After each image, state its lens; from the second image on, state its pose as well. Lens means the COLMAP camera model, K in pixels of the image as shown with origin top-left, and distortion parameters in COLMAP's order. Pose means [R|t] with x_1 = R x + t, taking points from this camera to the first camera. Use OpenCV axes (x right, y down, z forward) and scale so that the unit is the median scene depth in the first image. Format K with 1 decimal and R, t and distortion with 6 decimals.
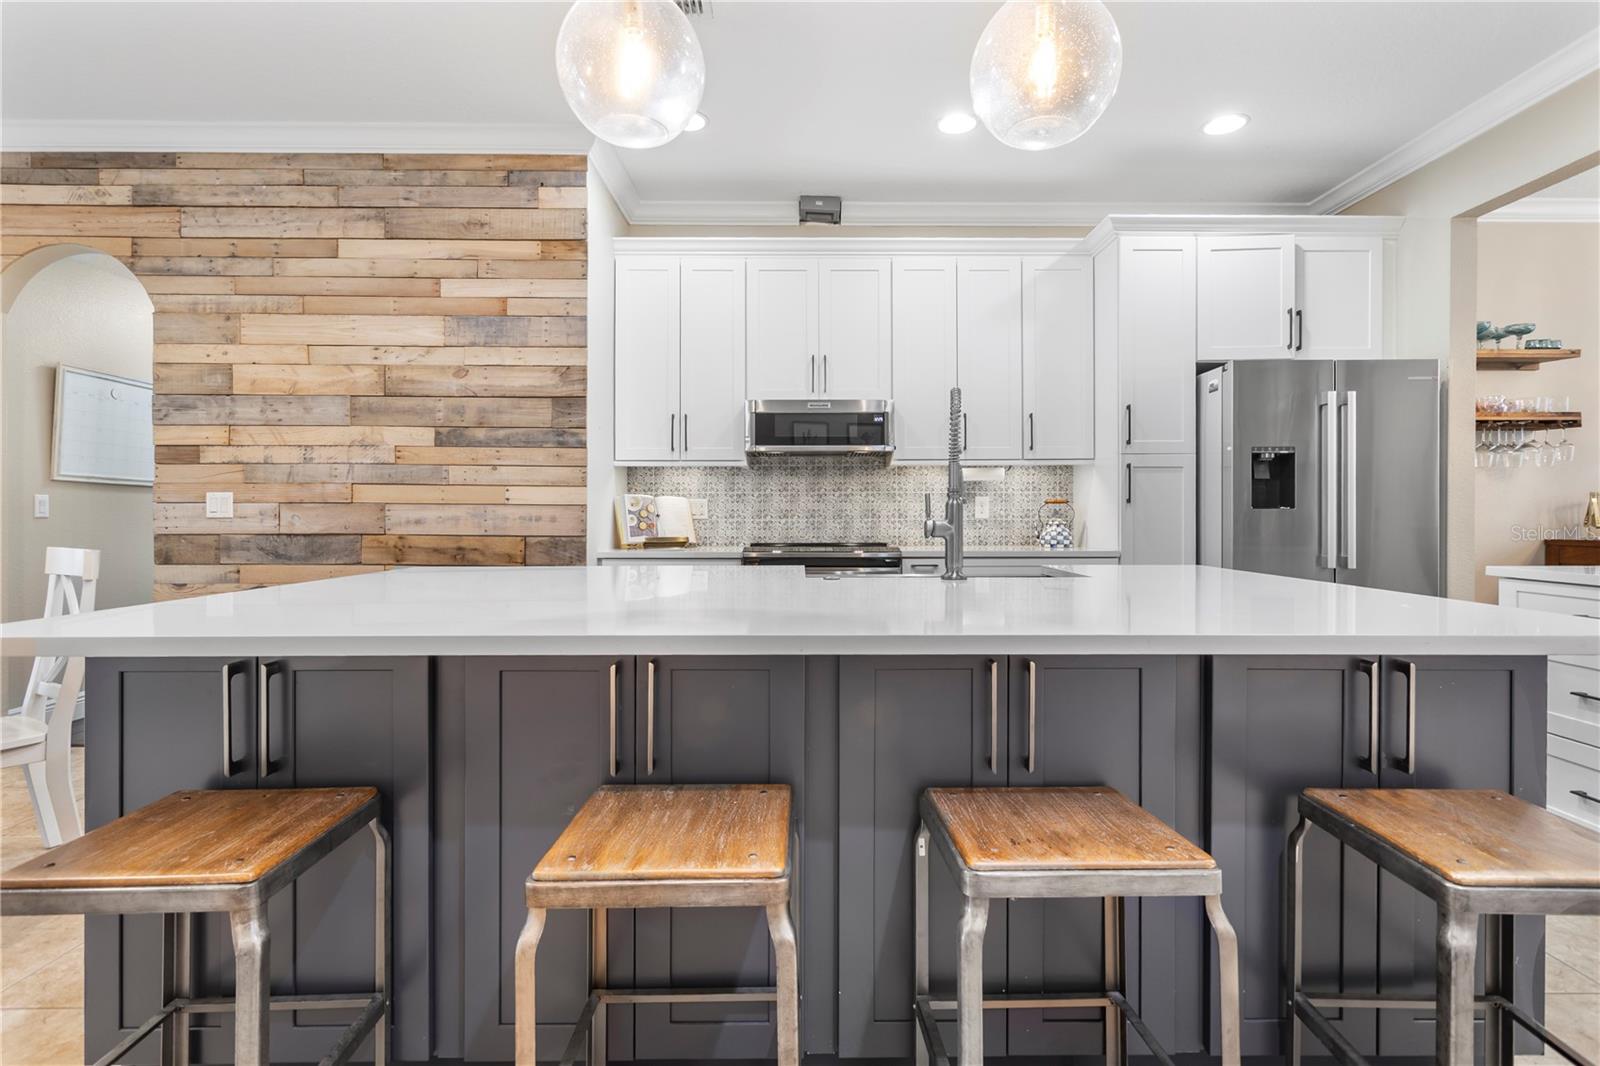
lens RADIAL K [[800.0, 0, 800.0], [0, 800.0, 533.0], [0, 0, 1]] dist [-0.000229, 0.000056]
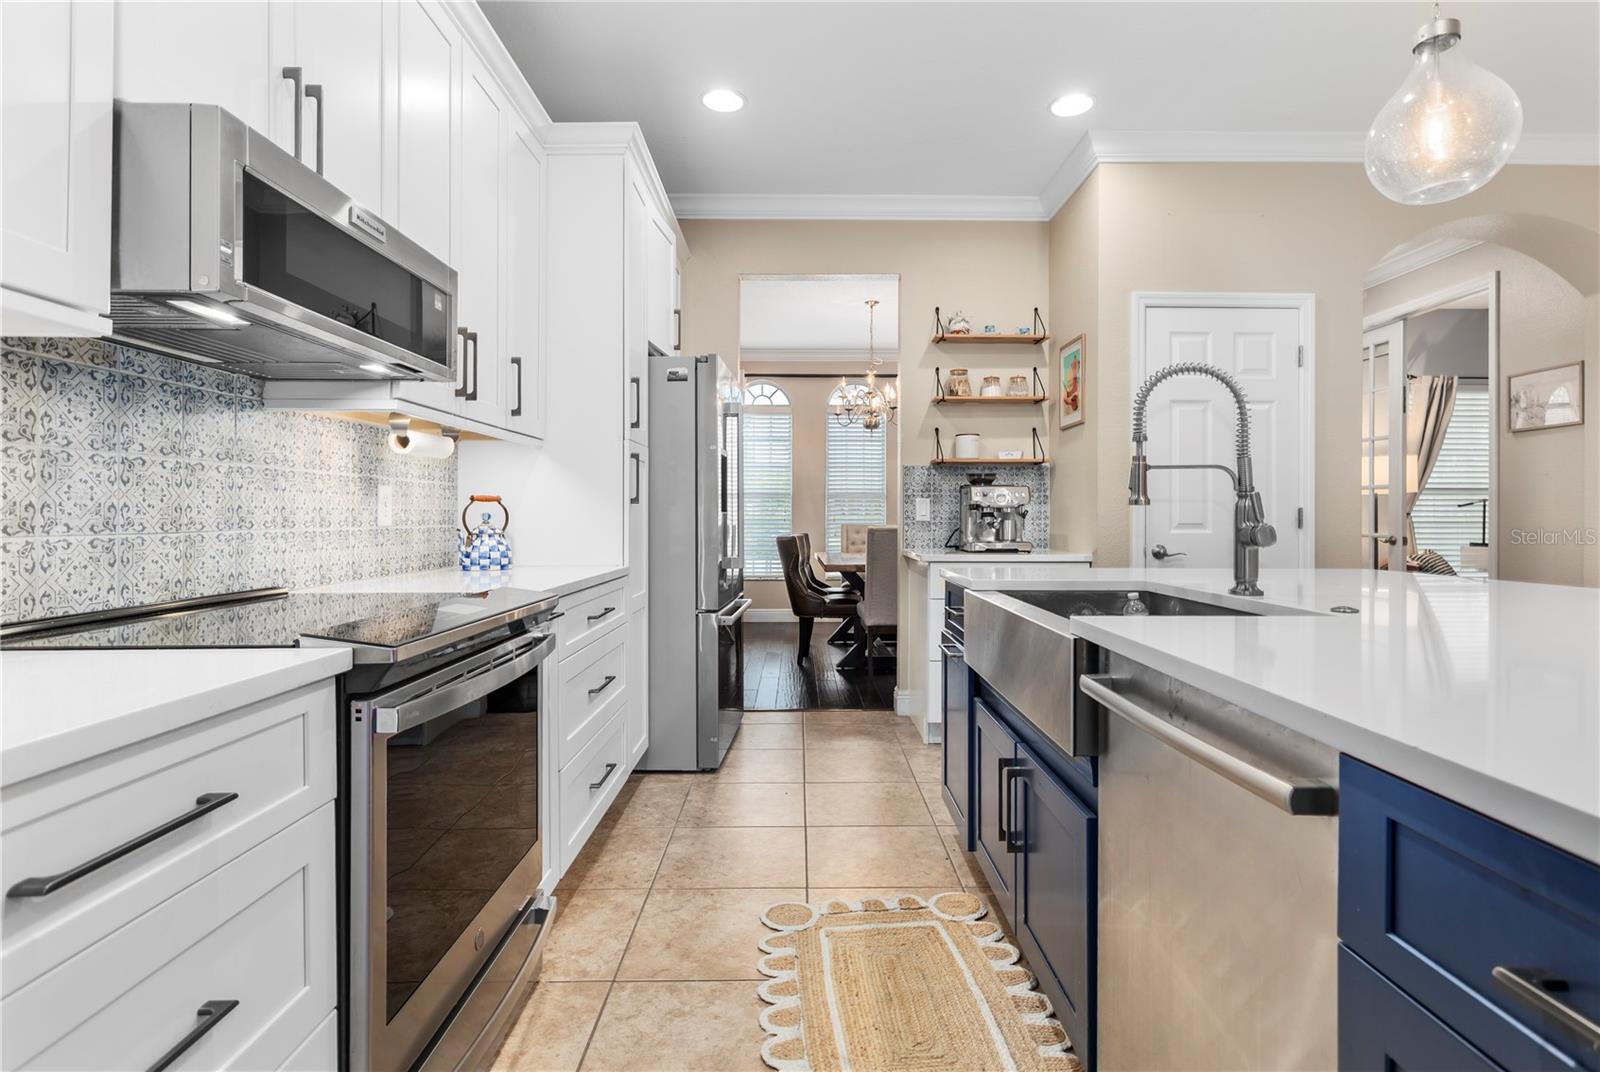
lens RADIAL K [[800.0, 0, 800.0], [0, 800.0, 536.0], [0, 0, 1]] dist [-0.000229, 0.000056]
pose [[0.006880, -0.025189, 0.999659, -0.308127], [0.010768, 0.999627, 0.025115, -0.021870], [-0.999918, 0.010592, 0.007149, 0.717645]]
